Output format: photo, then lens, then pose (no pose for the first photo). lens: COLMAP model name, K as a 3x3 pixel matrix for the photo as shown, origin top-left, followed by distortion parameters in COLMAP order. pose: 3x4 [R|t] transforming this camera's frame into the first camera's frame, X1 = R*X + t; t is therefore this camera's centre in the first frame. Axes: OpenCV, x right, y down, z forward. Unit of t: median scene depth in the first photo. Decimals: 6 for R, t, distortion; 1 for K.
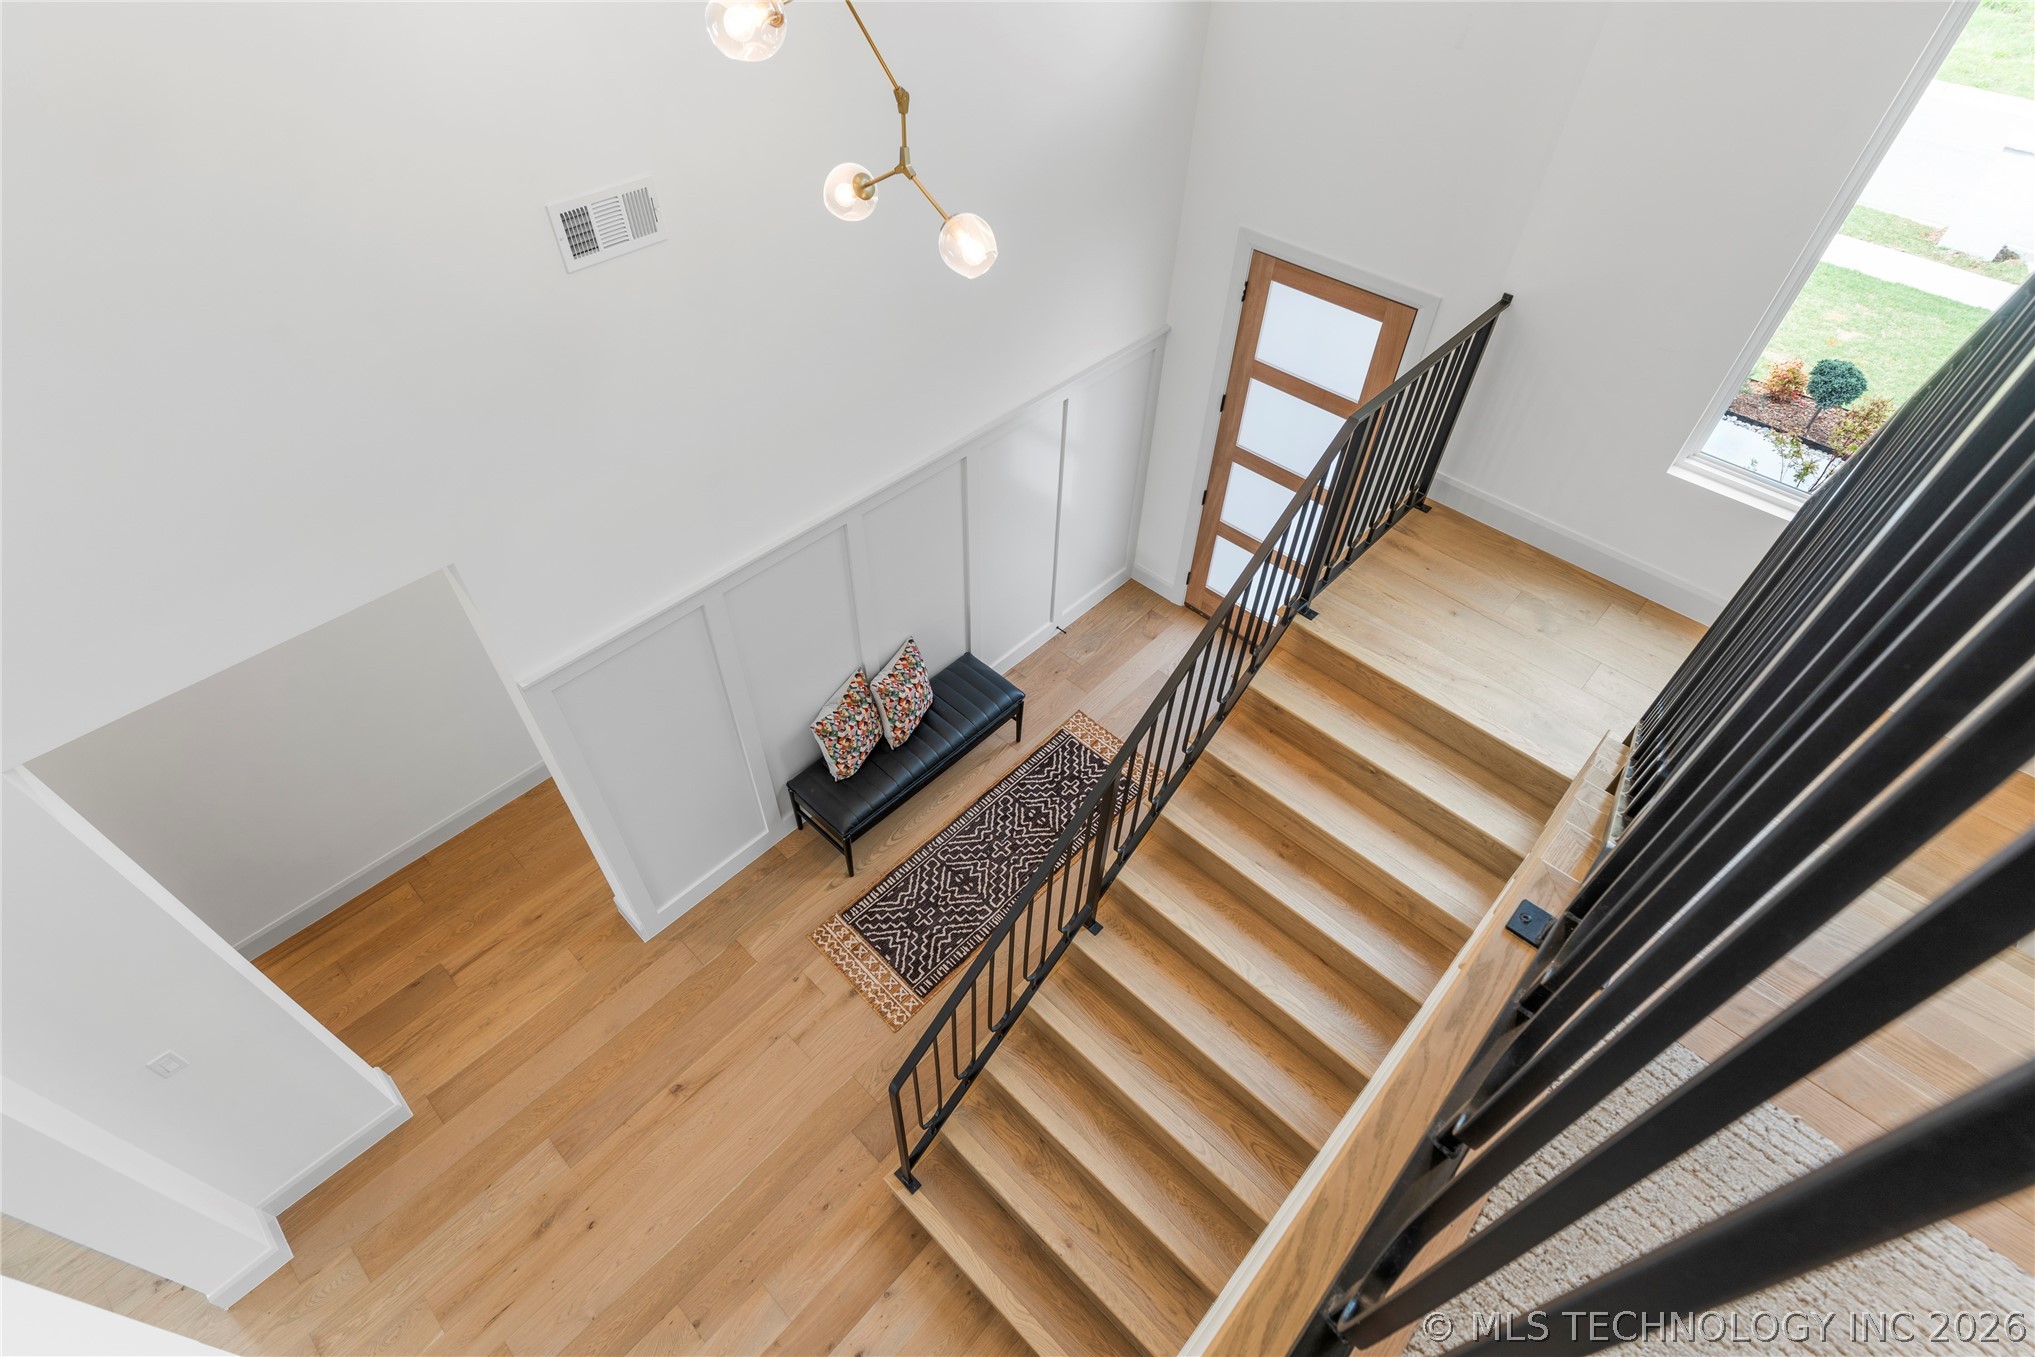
lens RADIAL K [[984.6, 0, 1023.4], [0, 984.6, 678.7], [0, 0, 1]] dist [0.011746, 0.000744]
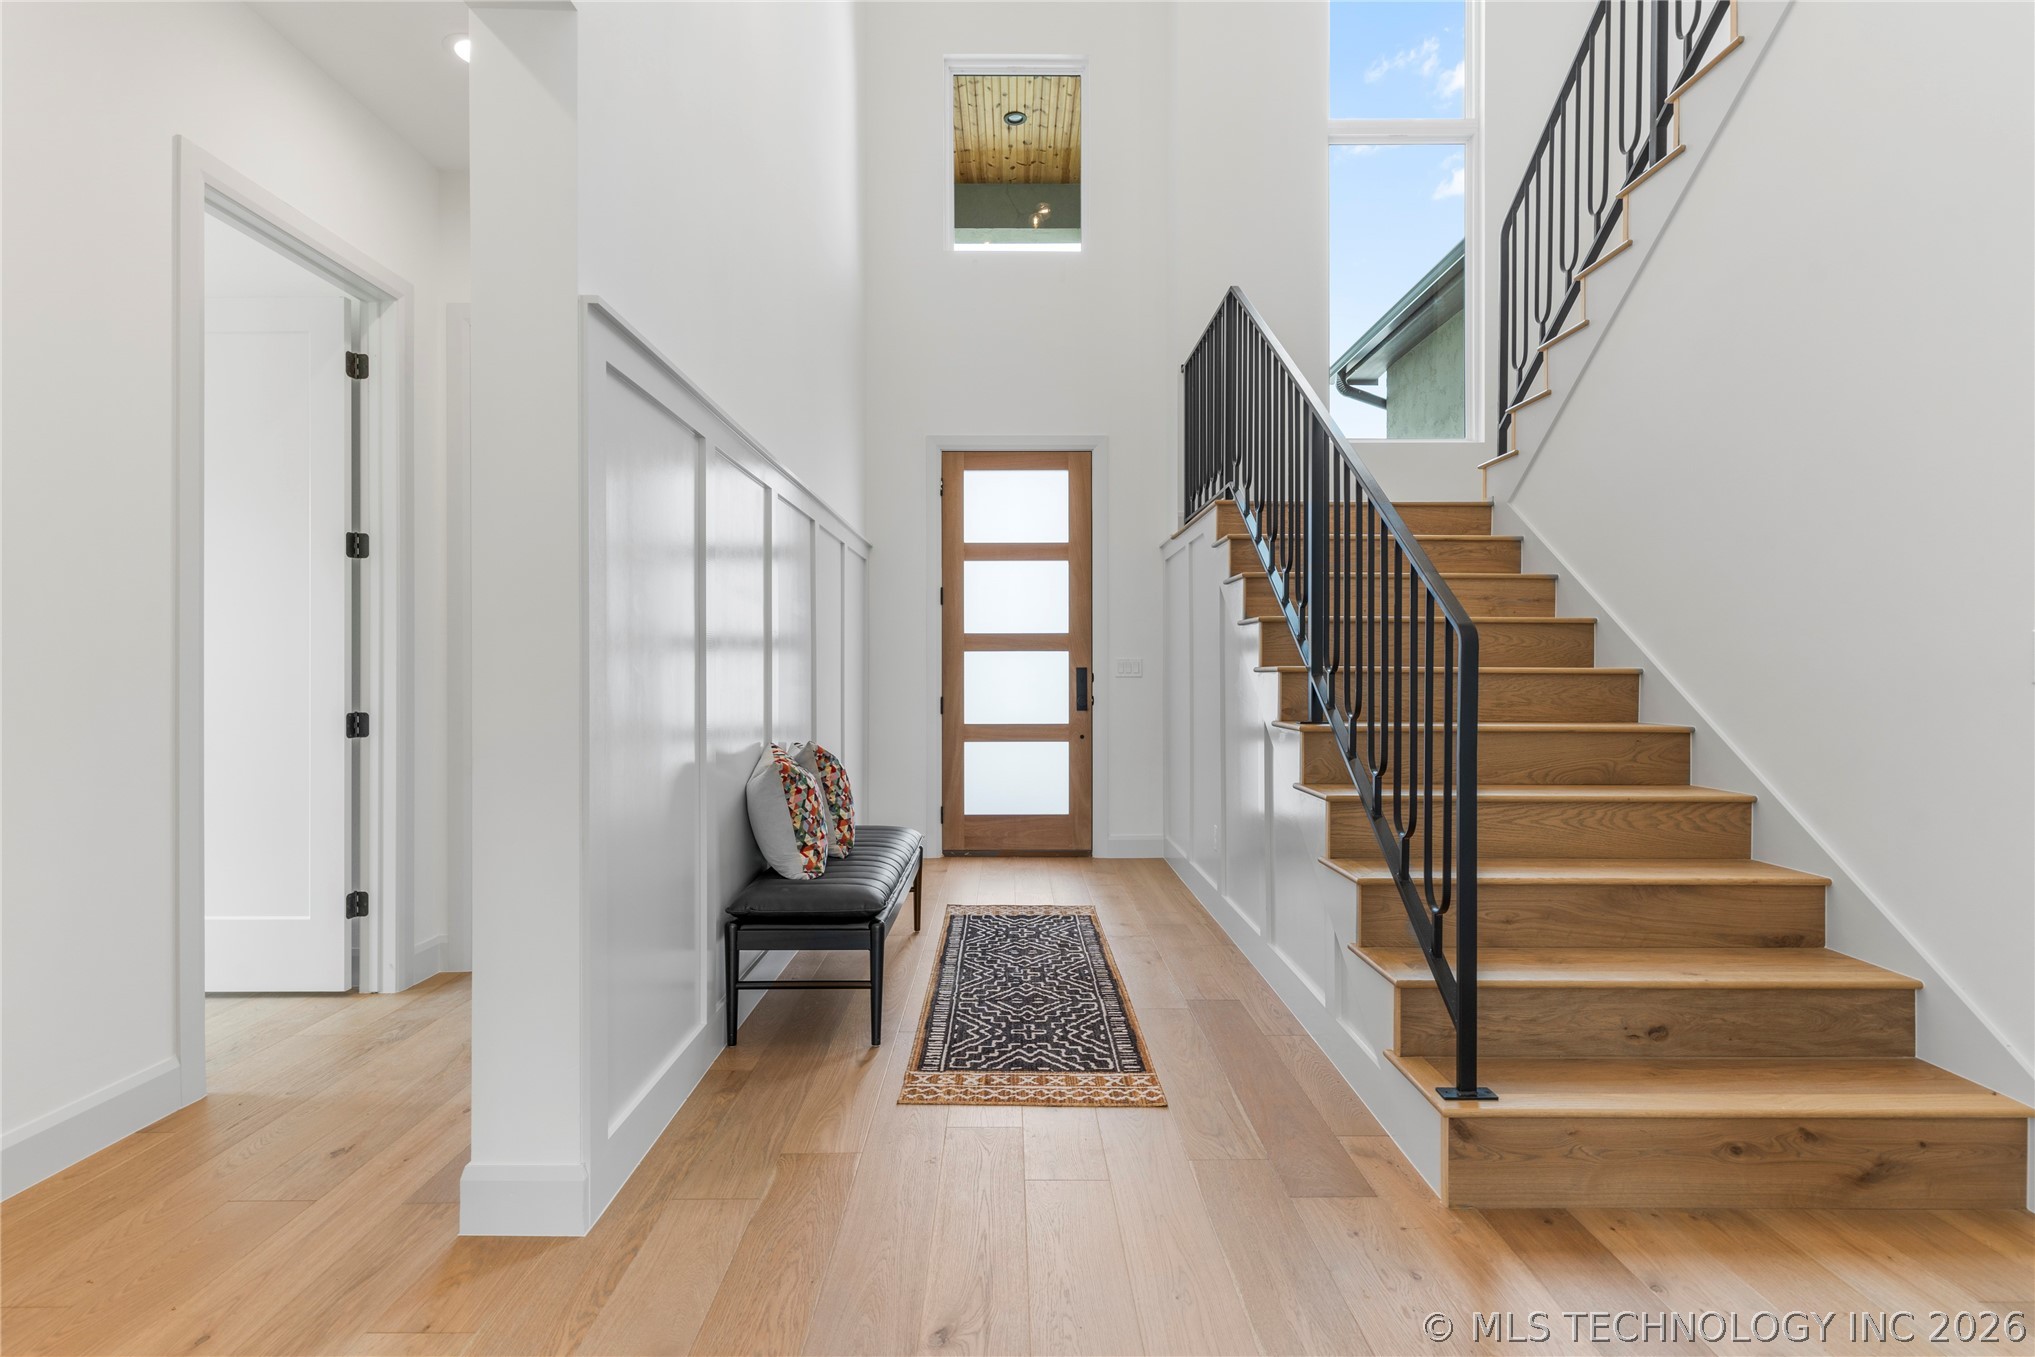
lens RADIAL K [[984.6, 0, 1018.4], [0, 984.6, 681.2], [0, 0, 1]] dist [0.011746, 0.000744]
pose [[0.720810, -0.028300, 0.692555, -0.515054], [0.518009, 0.685877, -0.511116, 0.398733], [-0.460543, 0.727167, 0.509046, 0.541817]]
